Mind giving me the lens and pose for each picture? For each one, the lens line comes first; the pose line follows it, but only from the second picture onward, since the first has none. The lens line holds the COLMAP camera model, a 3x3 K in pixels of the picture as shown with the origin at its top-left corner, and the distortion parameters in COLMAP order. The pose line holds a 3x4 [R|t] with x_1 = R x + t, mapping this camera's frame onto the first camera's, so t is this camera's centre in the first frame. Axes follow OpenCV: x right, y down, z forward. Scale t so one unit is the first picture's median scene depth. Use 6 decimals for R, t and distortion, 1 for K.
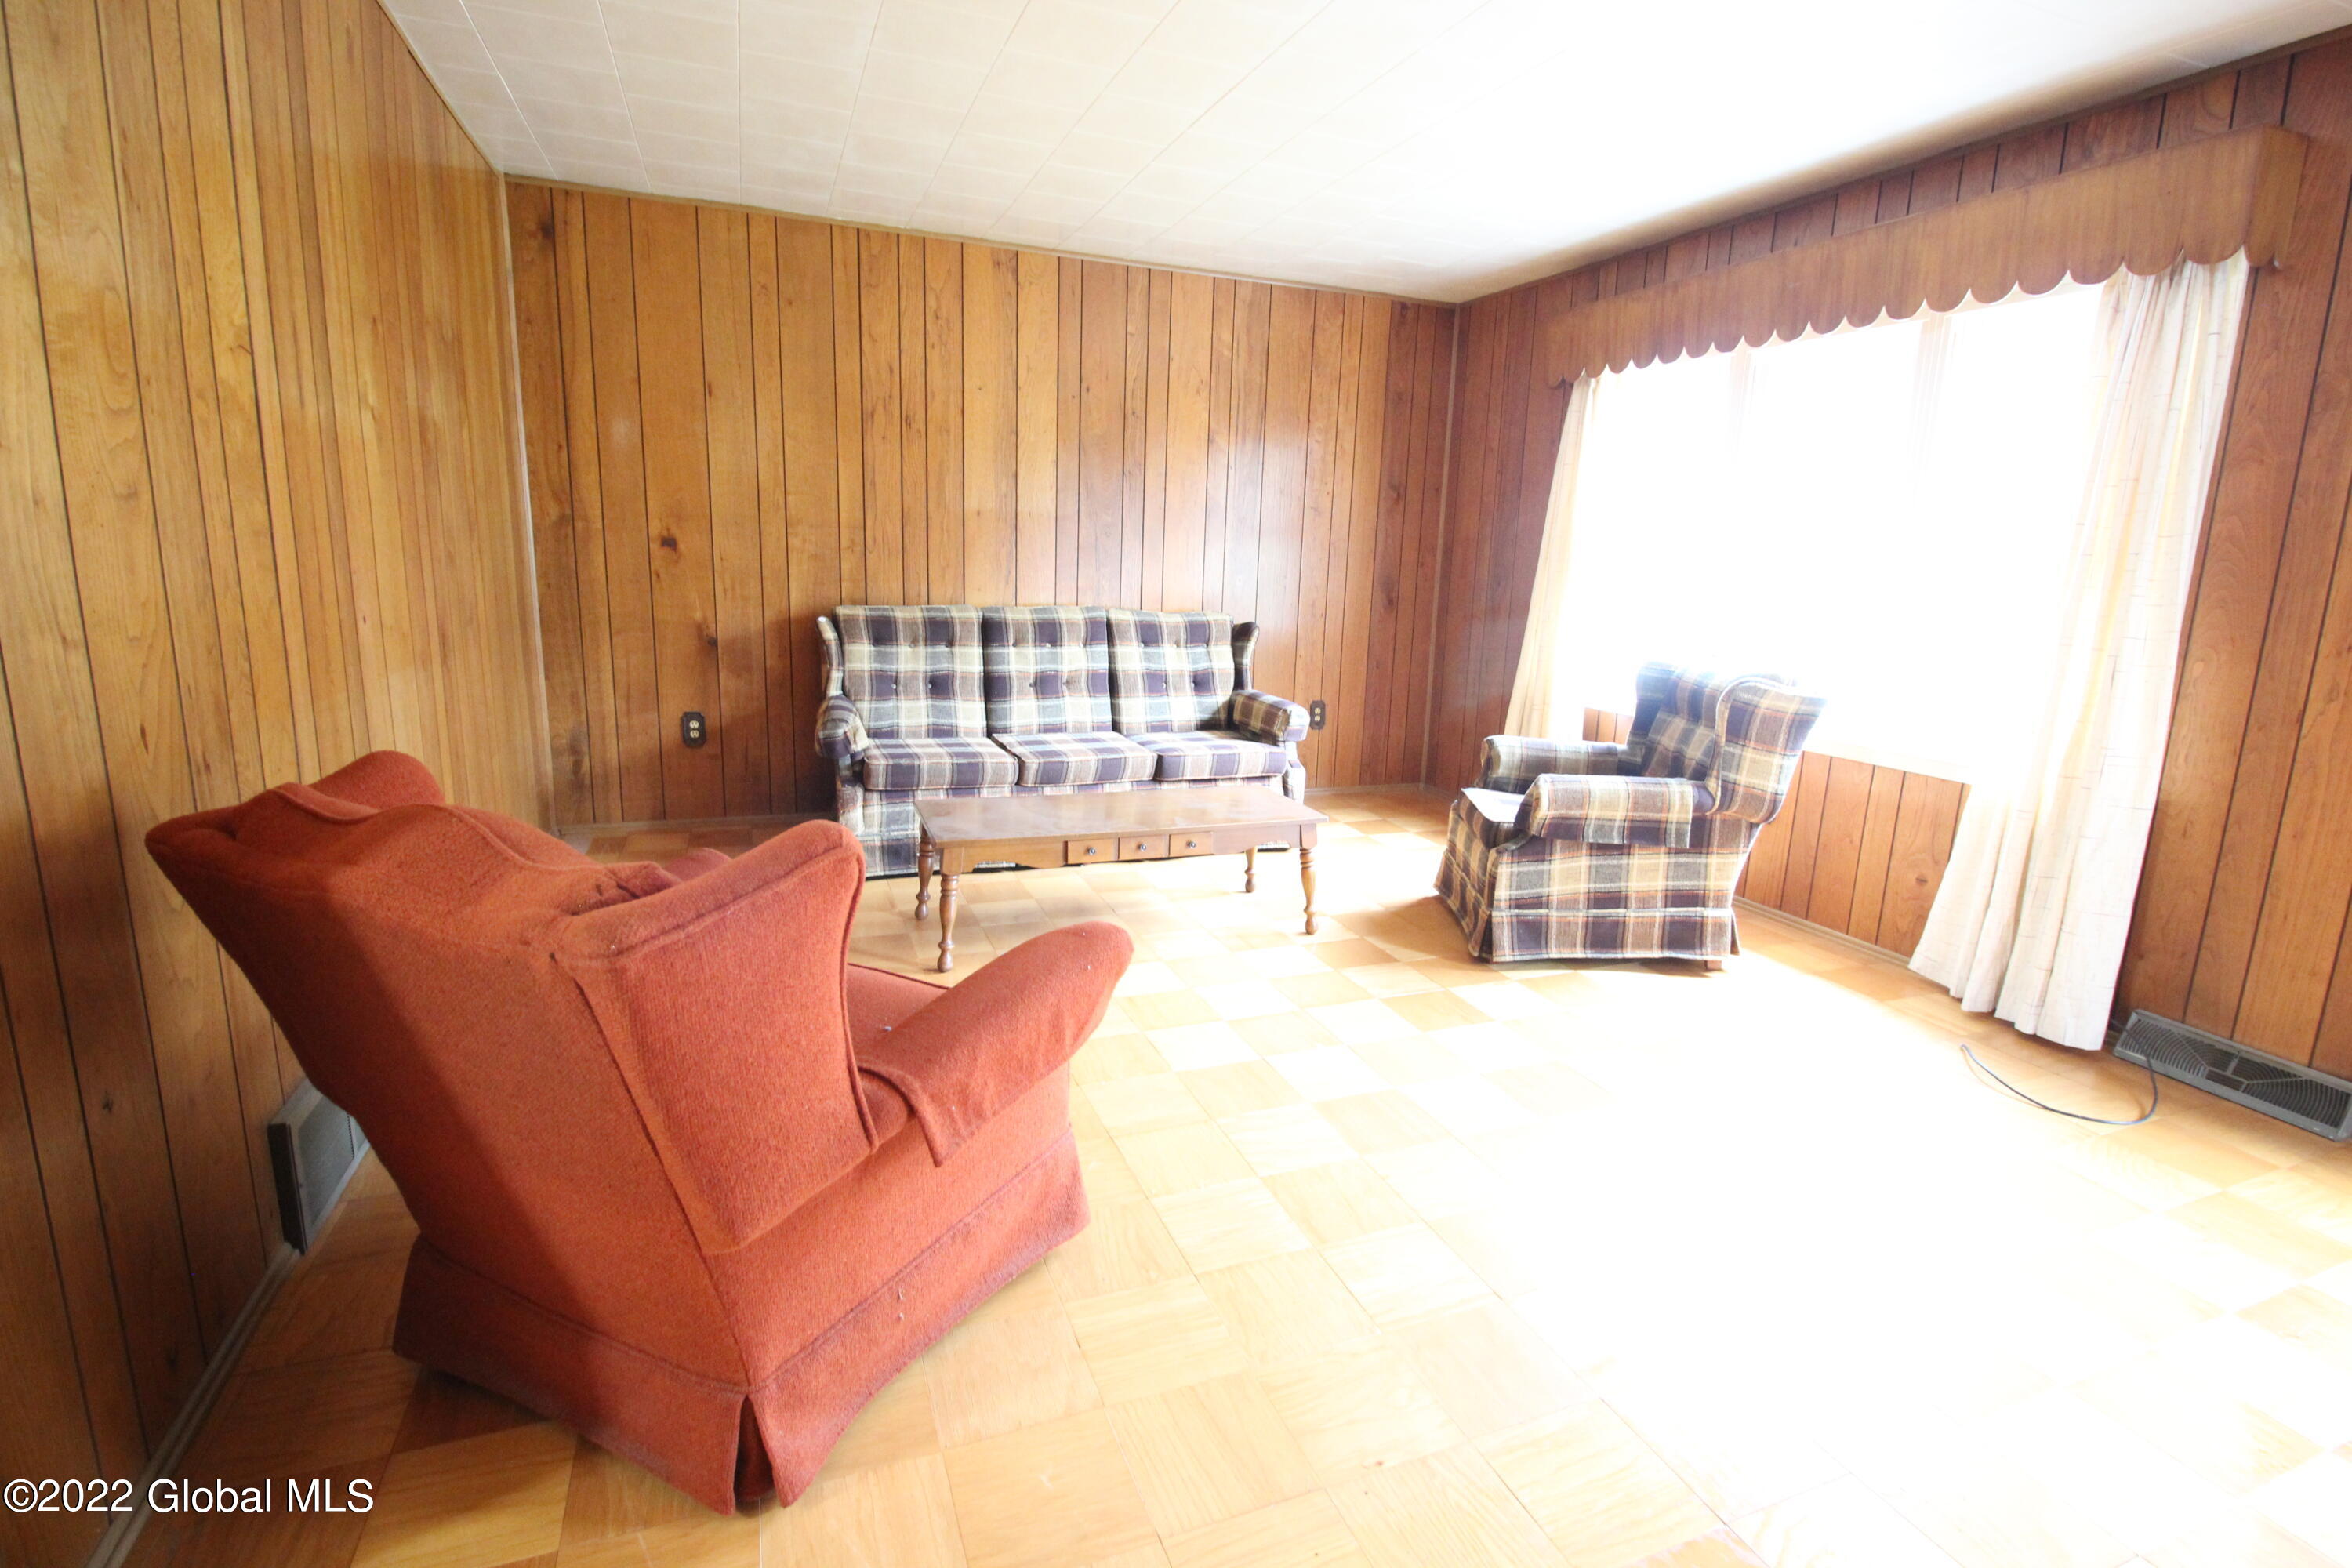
lens RADIAL K [[1100.2, 0, 1177.0], [0, 1100.2, 777.5], [0, 0, 1]] dist [-0.012511, -0.003444]
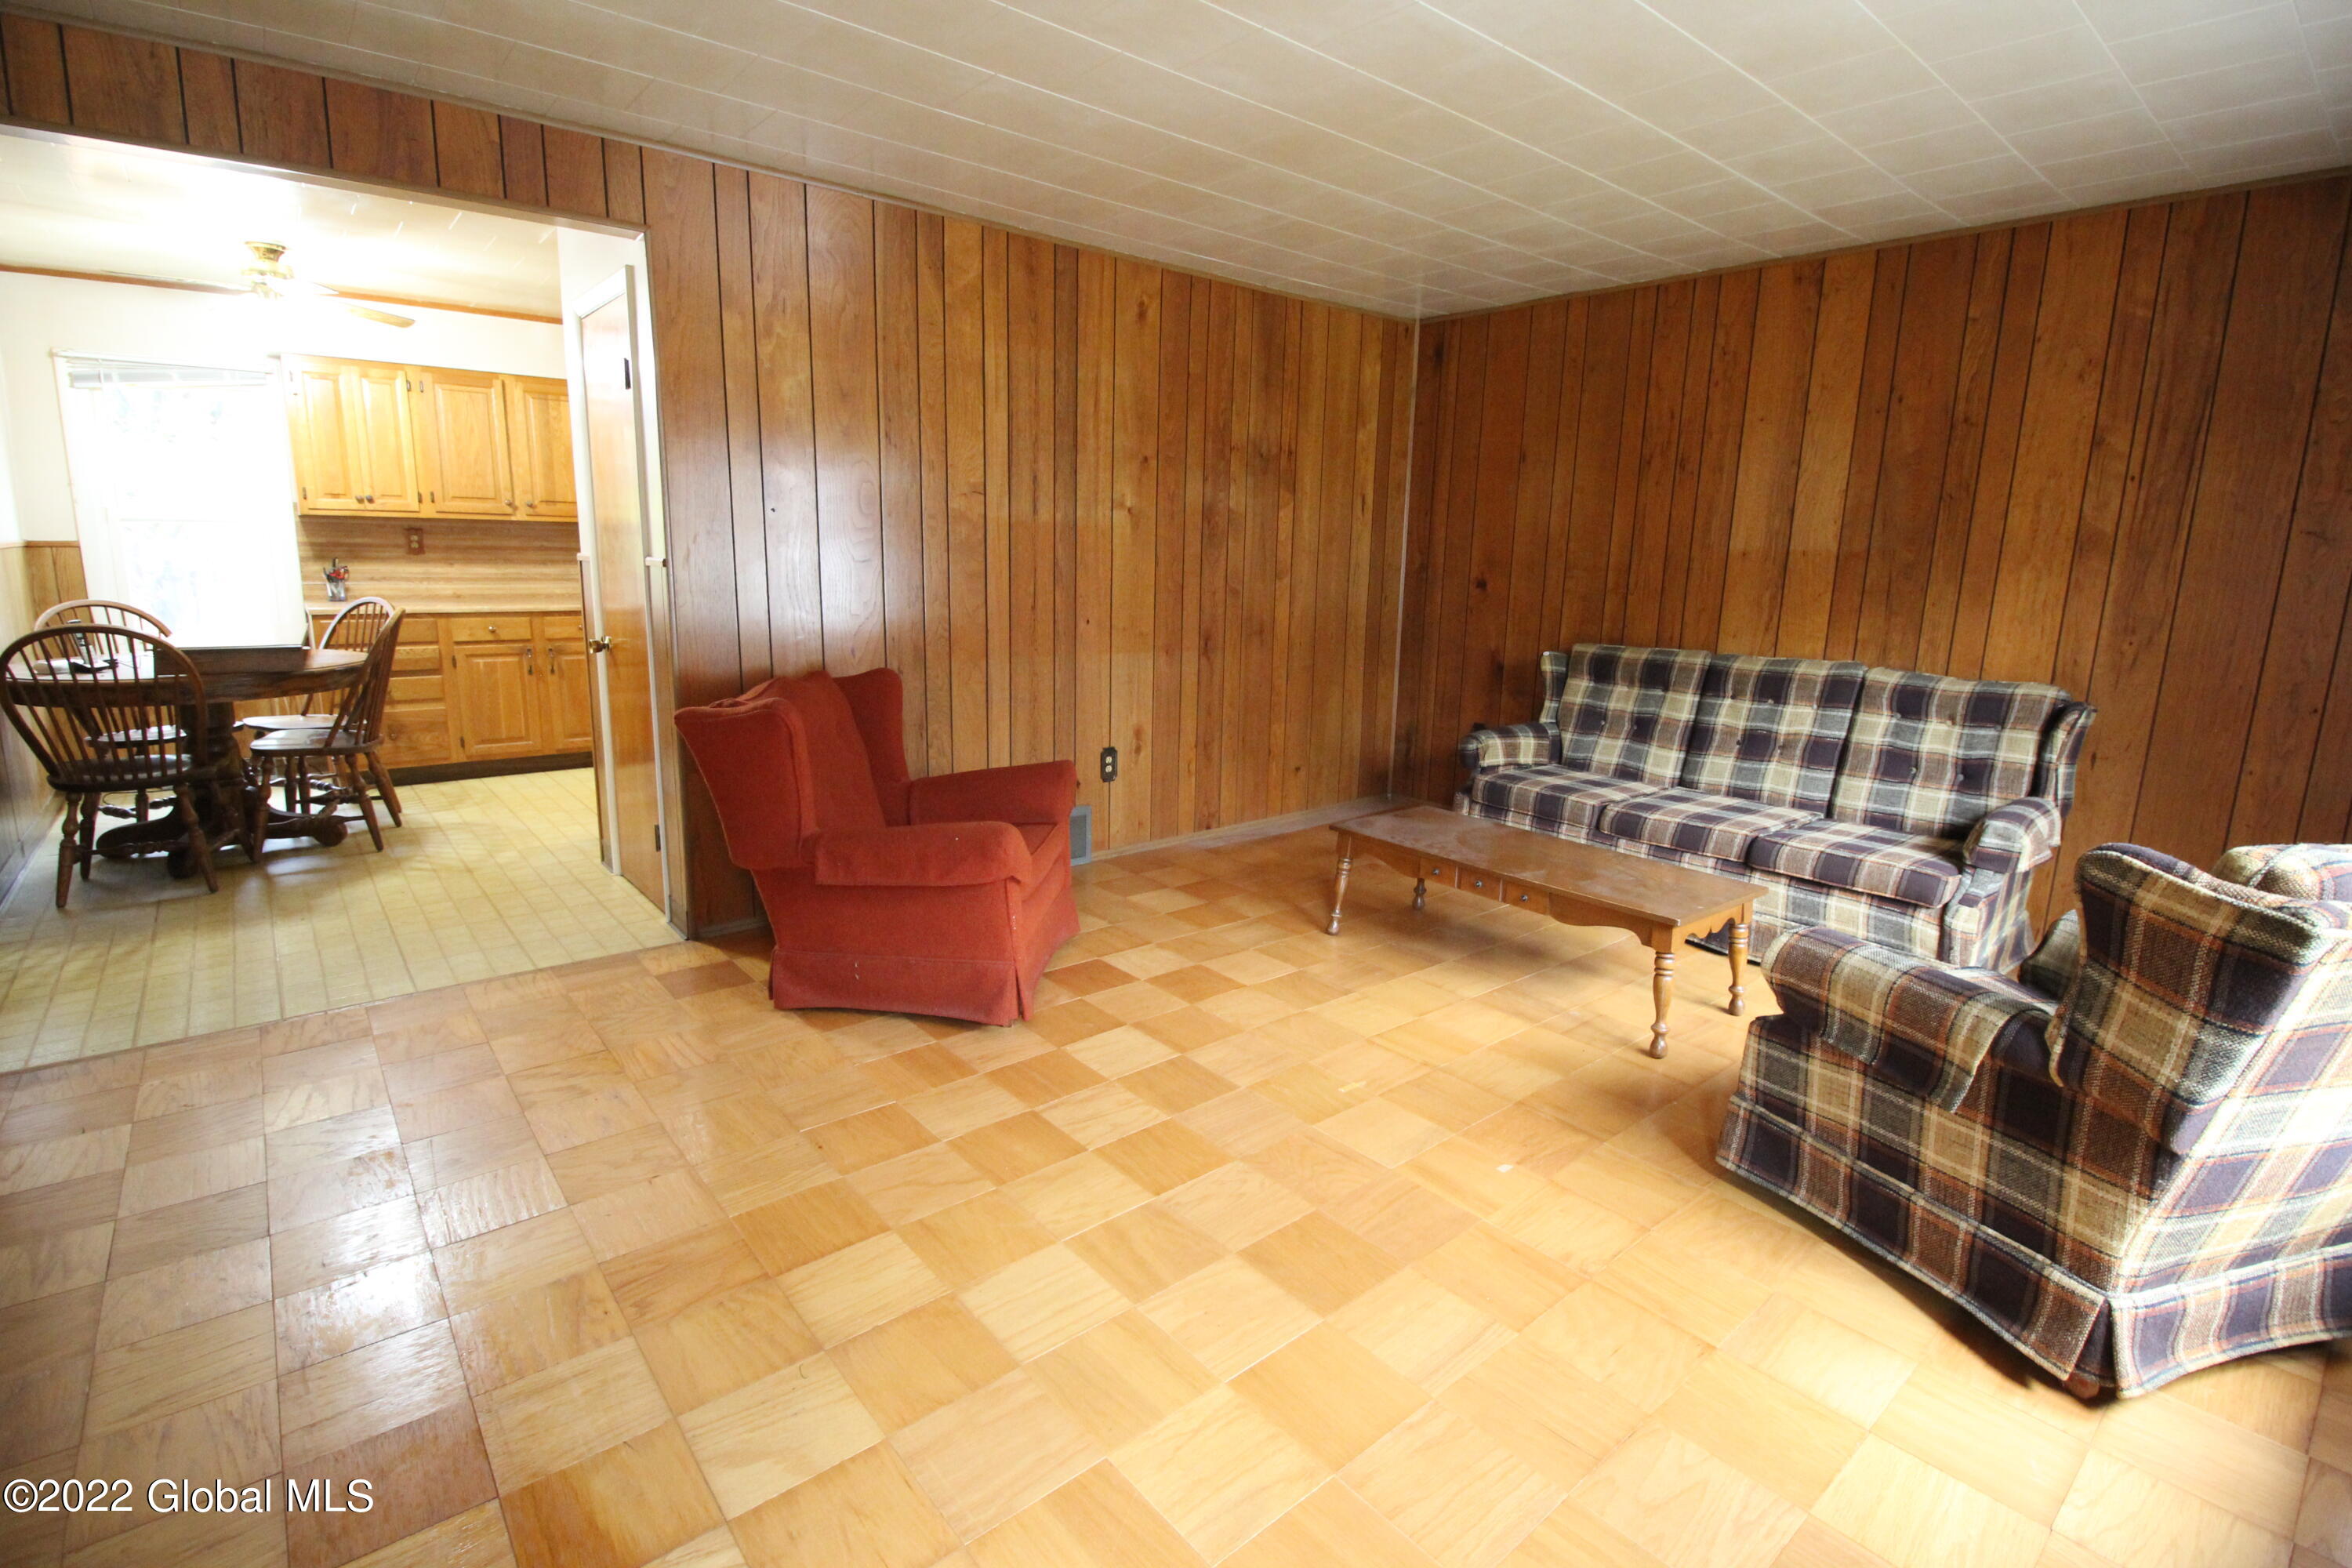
lens RADIAL K [[1100.2, 0, 1183.1], [0, 1100.2, 775.1], [0, 0, 1]] dist [-0.012511, -0.003444]
pose [[0.319264, 0.161283, -0.933841, 0.589467], [-0.201527, 0.974427, 0.099394, -0.058033], [0.925990, 0.156461, 0.343602, 0.287405]]
